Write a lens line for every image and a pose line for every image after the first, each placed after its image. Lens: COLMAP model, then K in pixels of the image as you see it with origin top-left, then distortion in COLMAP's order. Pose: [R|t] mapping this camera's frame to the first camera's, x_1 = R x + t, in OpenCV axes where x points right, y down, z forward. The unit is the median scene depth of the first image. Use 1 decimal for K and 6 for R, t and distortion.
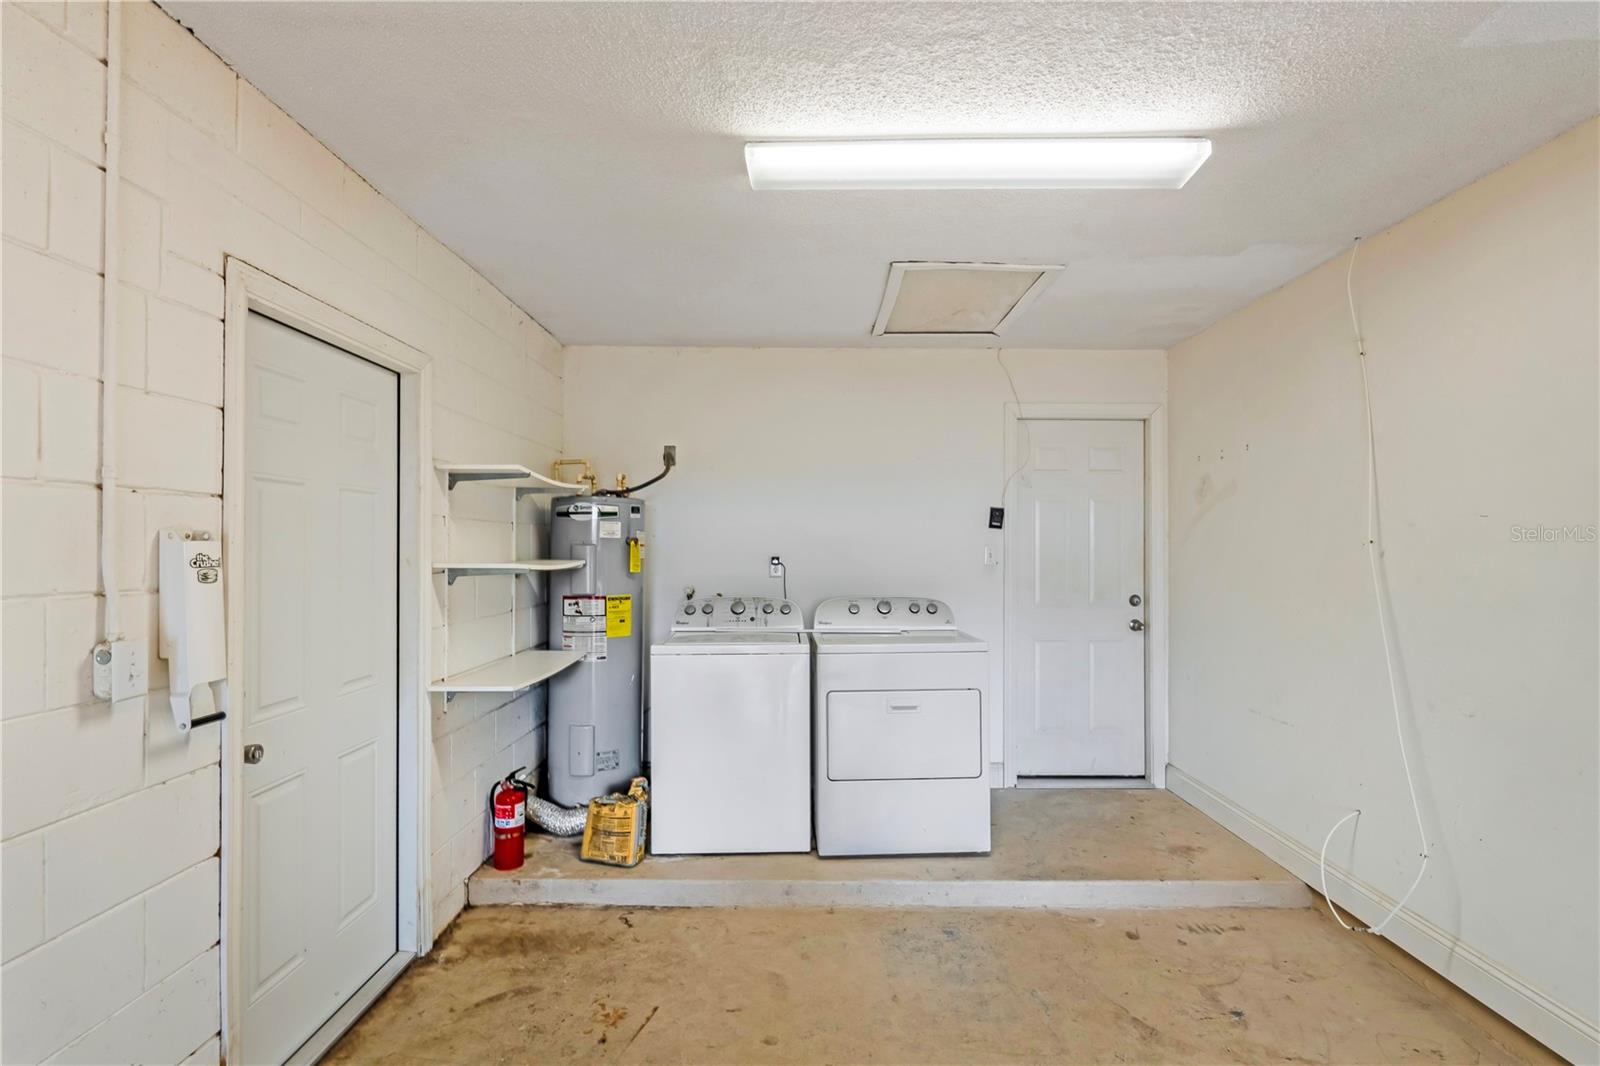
lens RADIAL K [[741.2, 0, 807.5], [0, 741.2, 538.2], [0, 0, 1]] dist [-0.005417, -0.000209]
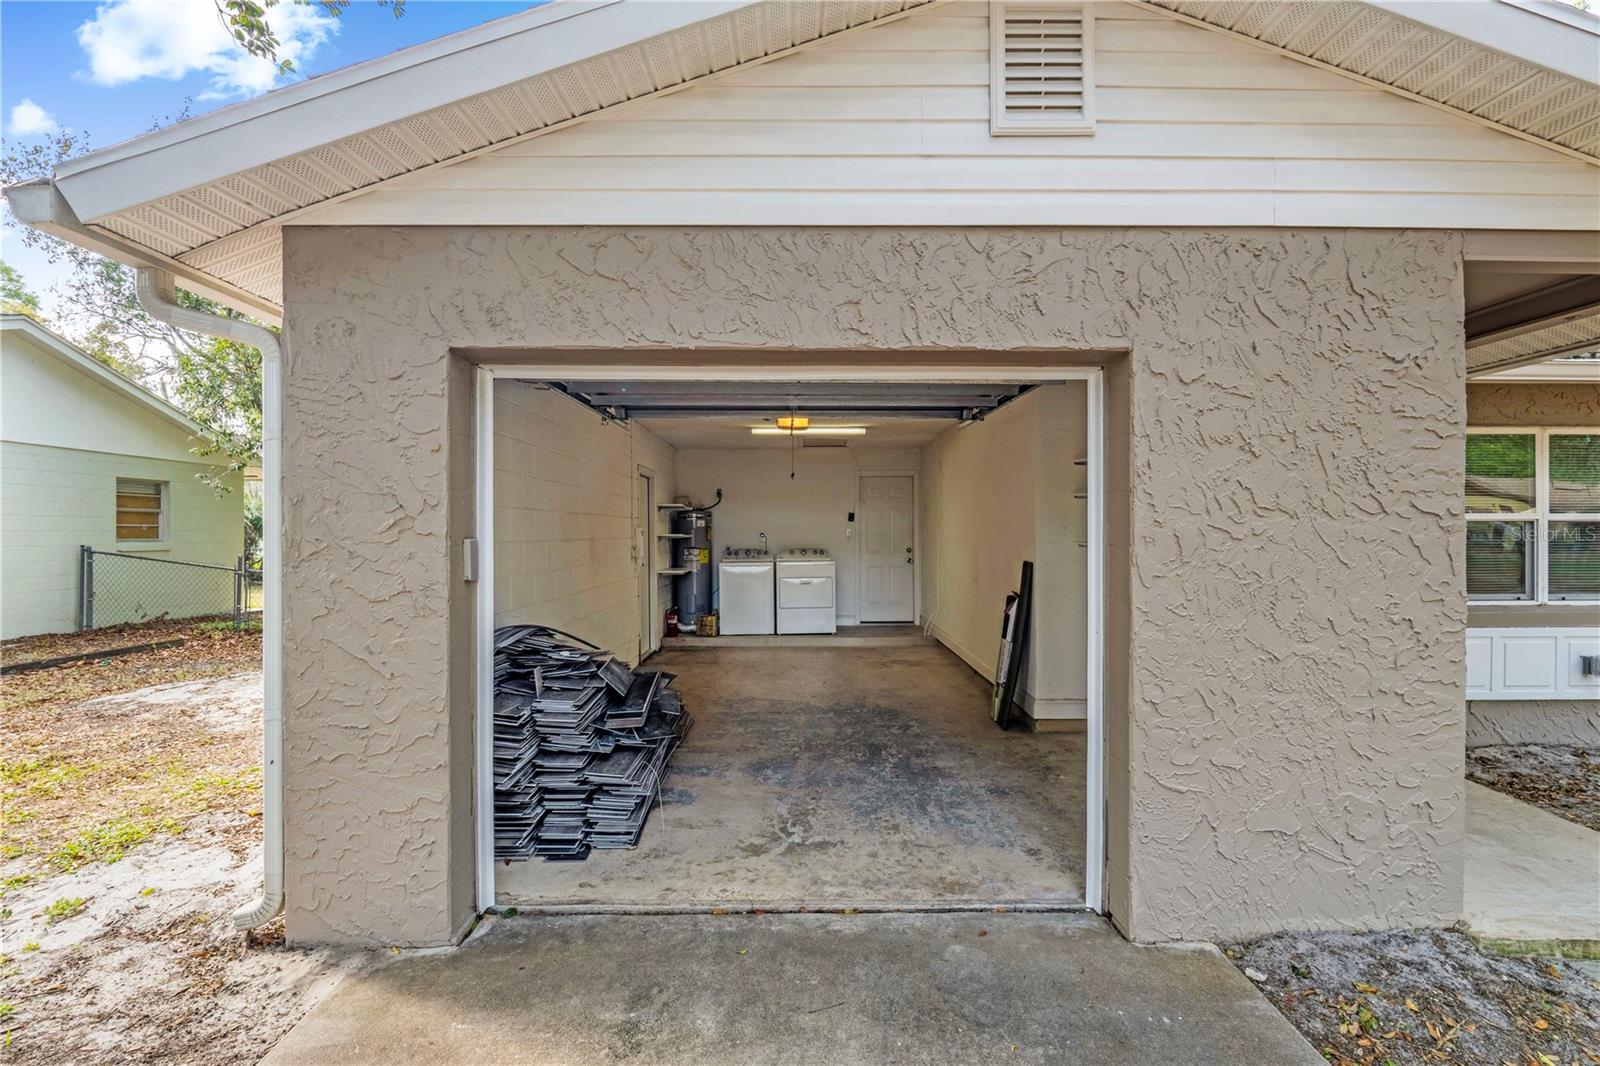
lens RADIAL K [[741.2, 0, 803.7], [0, 741.2, 534.5], [0, 0, 1]] dist [-0.005417, -0.000209]
pose [[0.999981, -0.005960, -0.001291, 0.135456], [0.005967, 0.999963, 0.006161, 0.019955], [0.001255, -0.006169, 0.999980, -2.046139]]
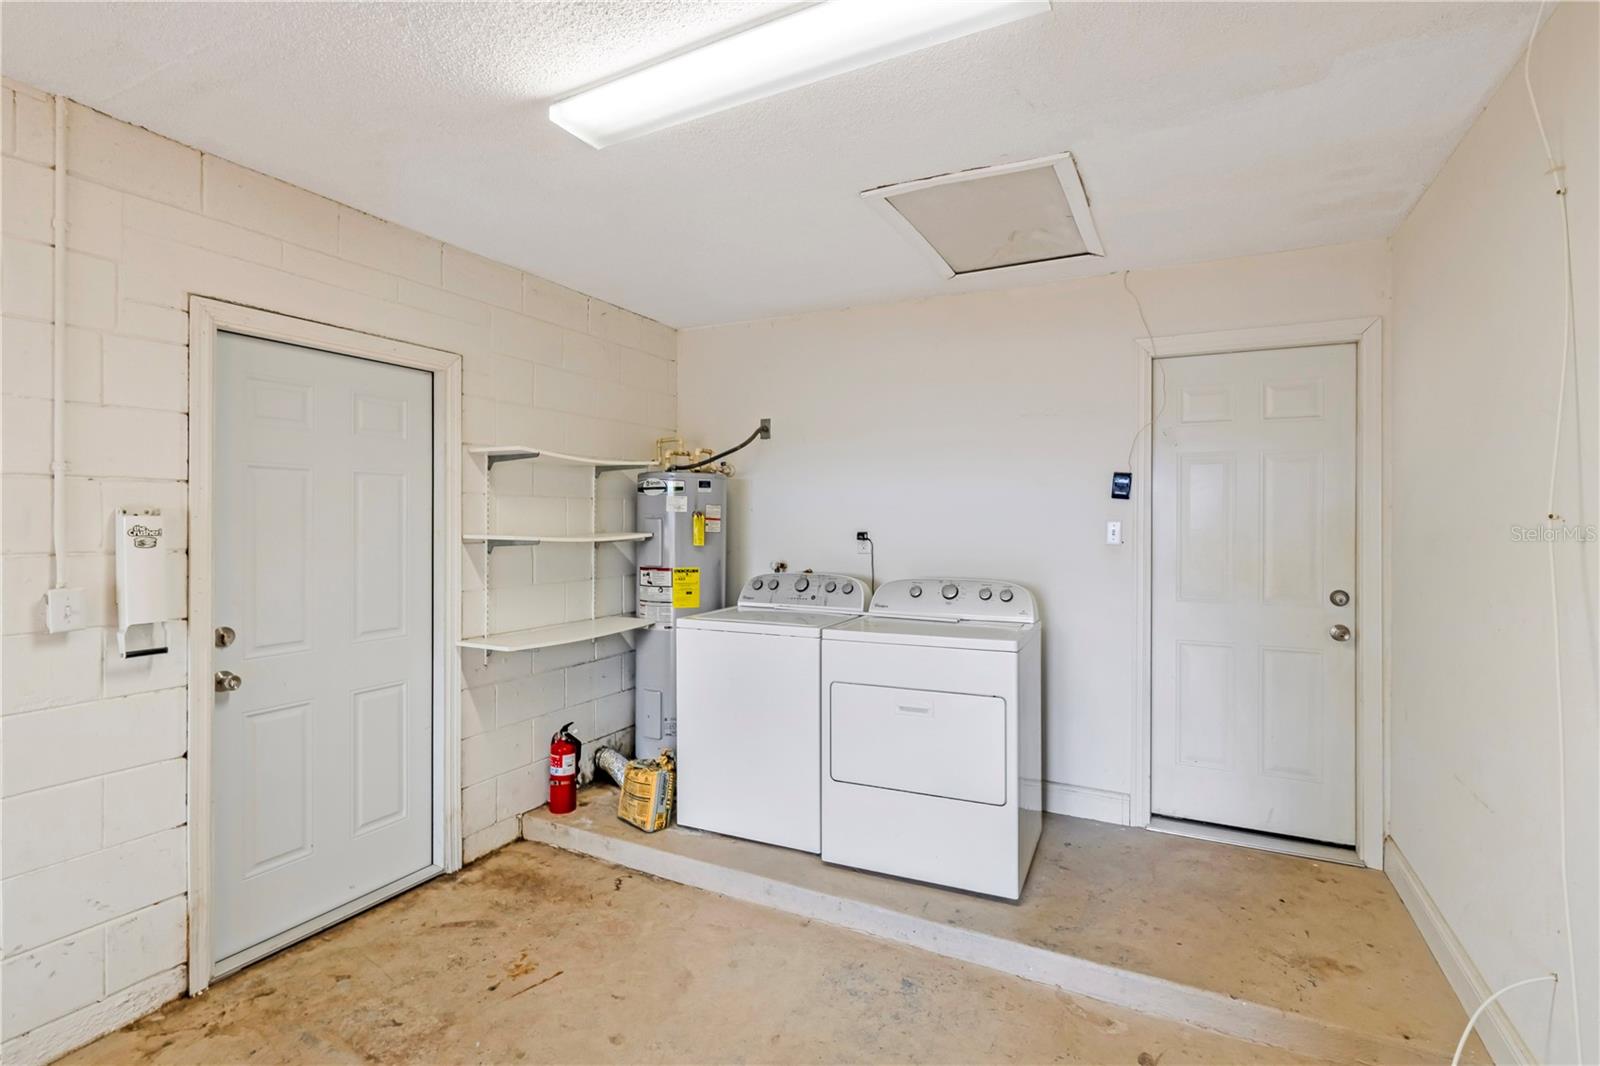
lens RADIAL K [[741.2, 0, 804.5], [0, 741.2, 516.3], [0, 0, 1]] dist [-0.005417, -0.000209]
pose [[0.891014, 0.000362, -0.453976, 0.431816], [0.002704, 0.999978, 0.006104, -0.000283], [0.453968, -0.006666, 0.890993, 0.191025]]
